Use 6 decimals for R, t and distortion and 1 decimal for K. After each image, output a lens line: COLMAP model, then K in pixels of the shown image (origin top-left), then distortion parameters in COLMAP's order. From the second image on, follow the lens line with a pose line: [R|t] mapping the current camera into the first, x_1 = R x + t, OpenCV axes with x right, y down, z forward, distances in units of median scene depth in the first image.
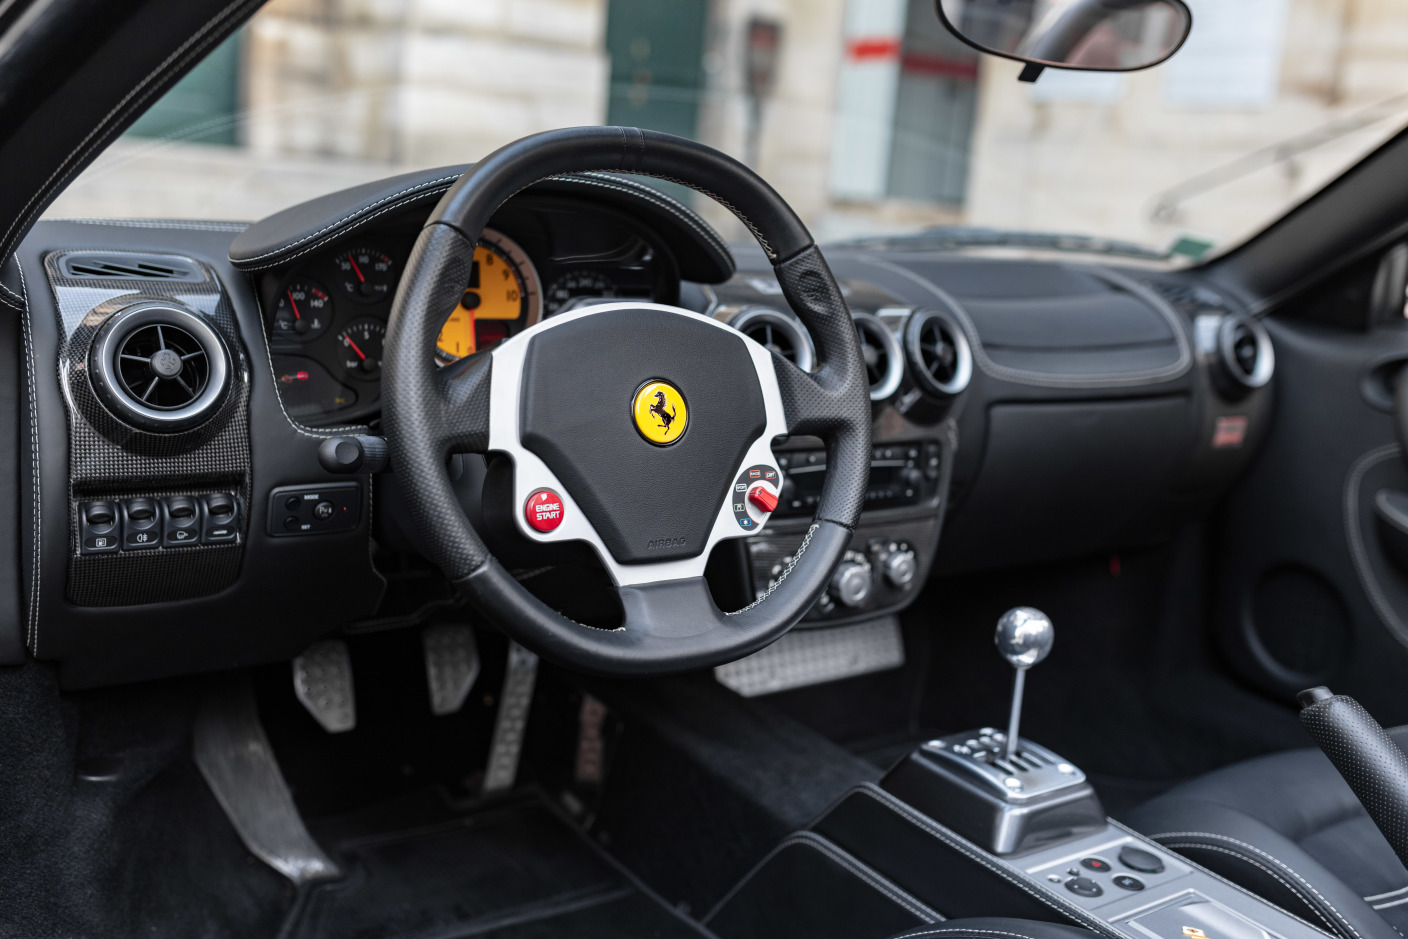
lens RADIAL K [[1361.4, 0, 704.0], [0, 1361.4, 469.5], [0, 0, 1]] dist [-0.092116, 0.003391]
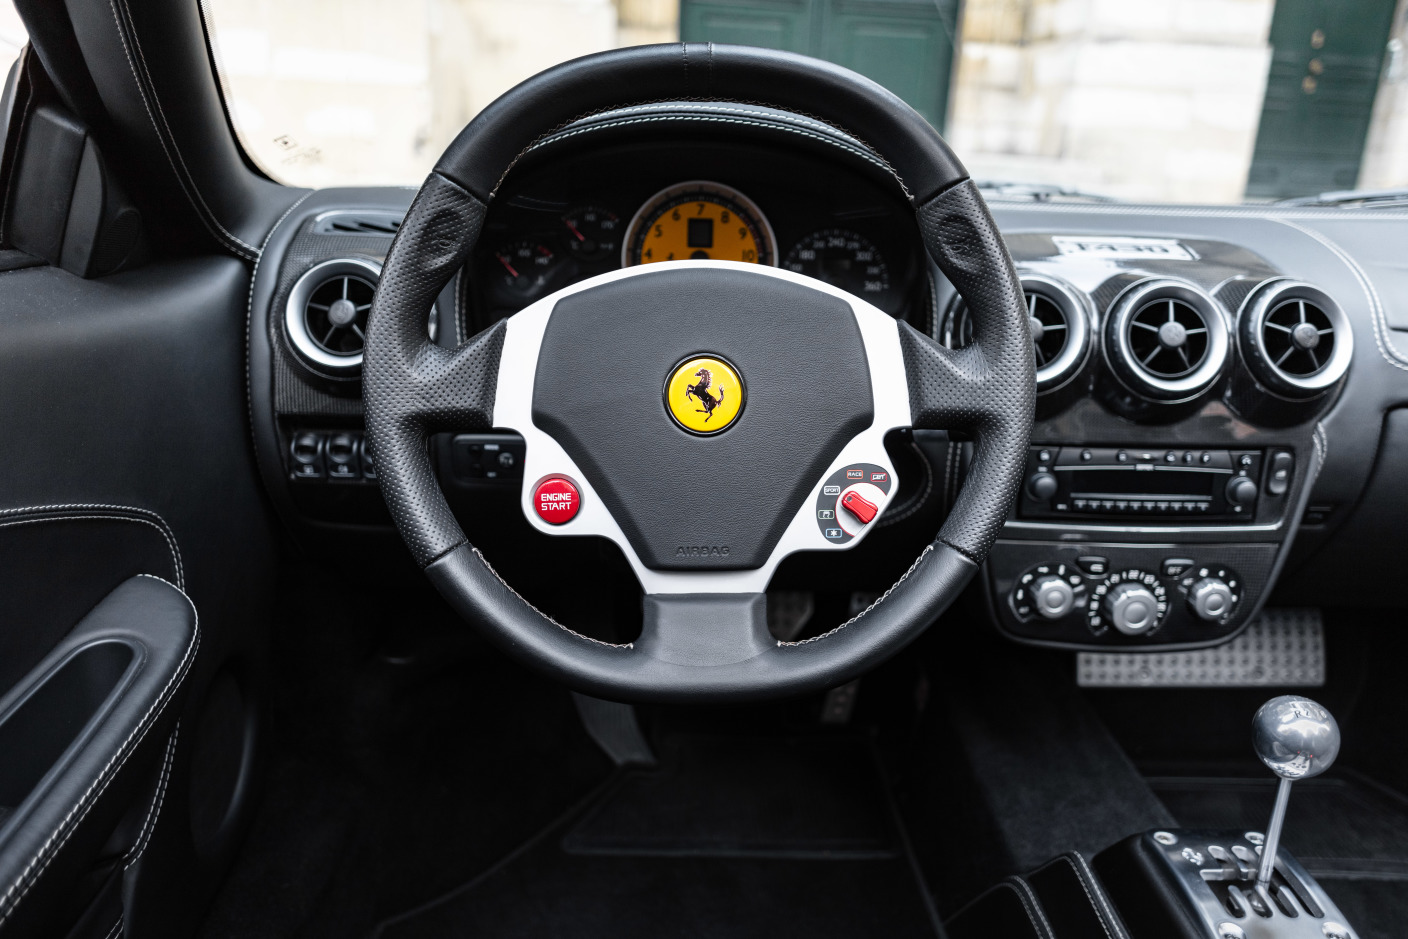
lens RADIAL K [[999.0, 0, 744.3], [0, 999.0, 483.7], [0, 0, 1]] dist [-0.005136, -0.008337]
pose [[0.836381, 0.123584, -0.534036, 0.267893], [-0.078709, 0.991234, 0.106117, -0.045443], [0.542468, -0.046721, 0.838776, 0.420088]]
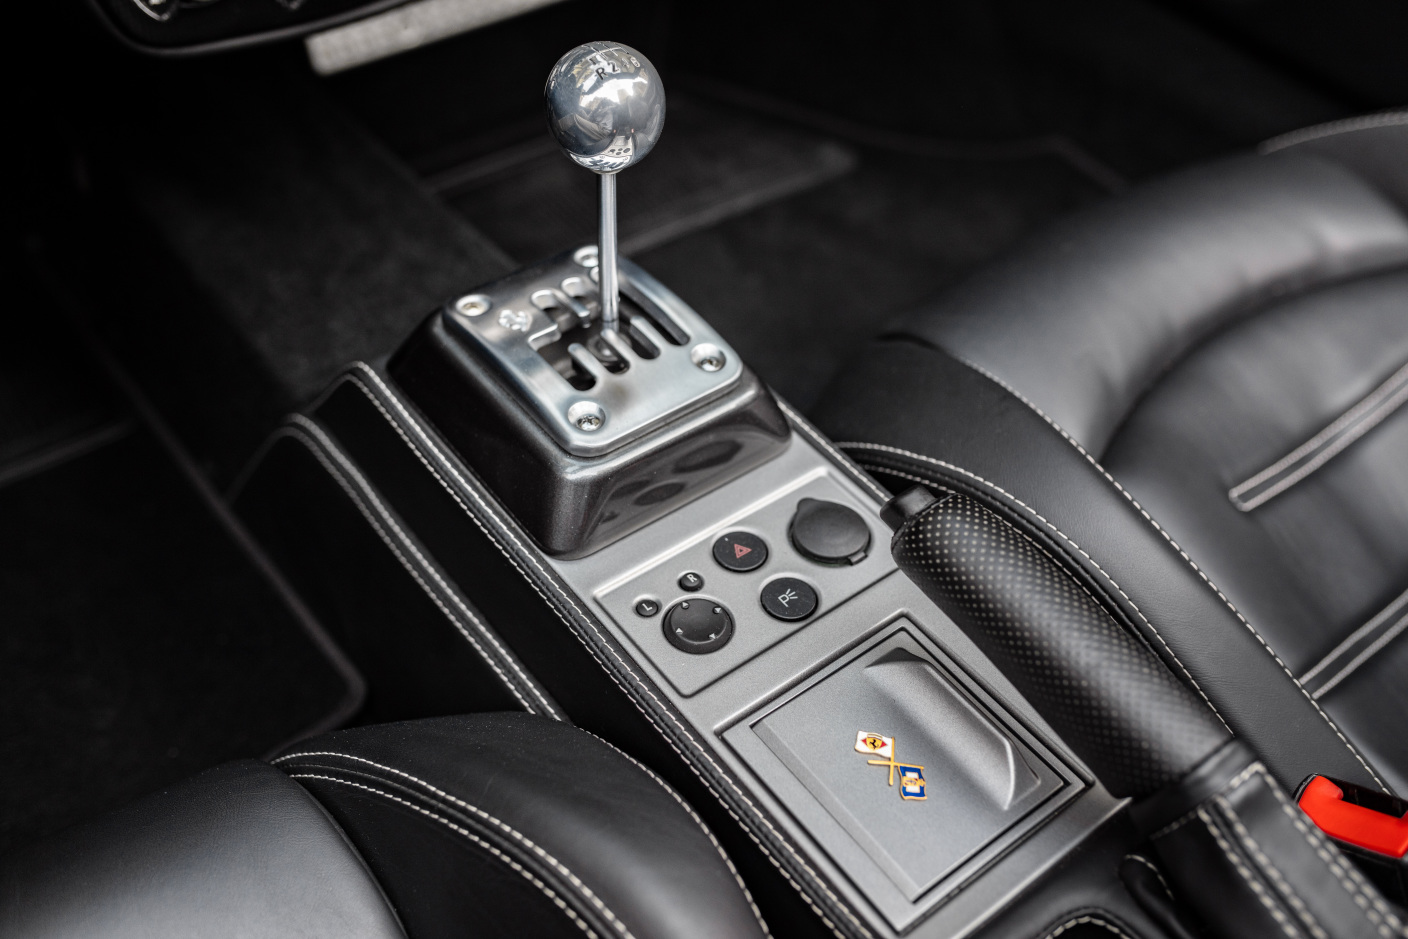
lens RADIAL K [[1347.0, 0, 704.0], [0, 1347.0, 469.5], [0, 0, 1]] dist [0.007434, 0.004587]
pose [[0.998499, -0.053892, 0.009786, 0.269372], [0.039188, 0.827705, 0.559794, -0.034466], [-0.038268, -0.558570, 0.828574, 0.561513]]
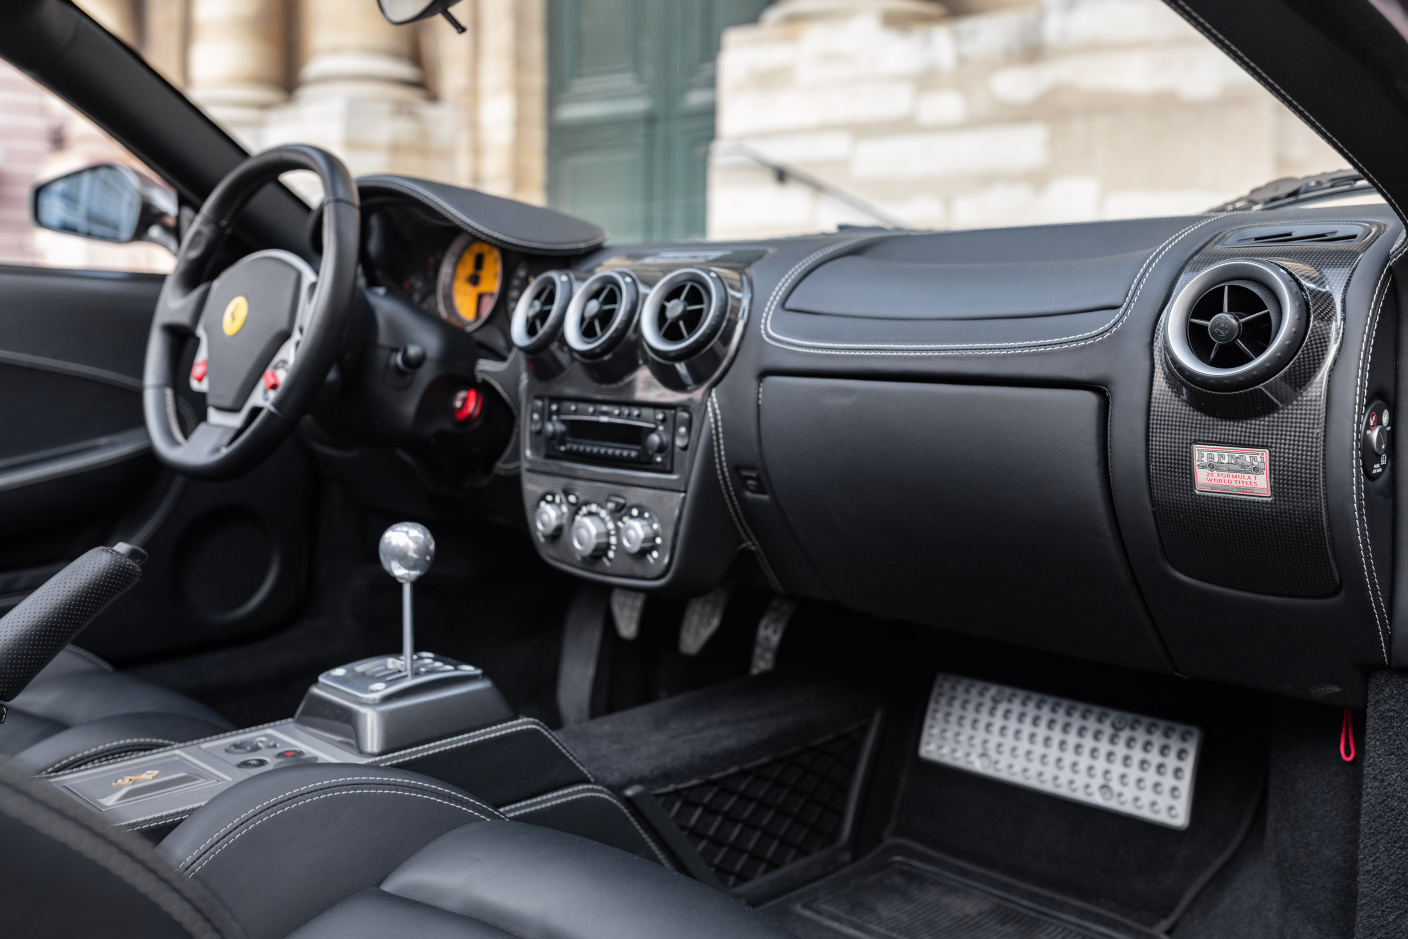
lens RADIAL K [[1409.3, 0, 704.0], [0, 1409.3, 469.5], [0, 0, 1]] dist [-0.189895, -0.000770]
pose [[0.153854, 0.042749, -0.987168, 1.357363], [-0.187883, 0.982102, 0.013248, 0.006642], [0.970066, 0.183434, 0.159133, 1.066946]]
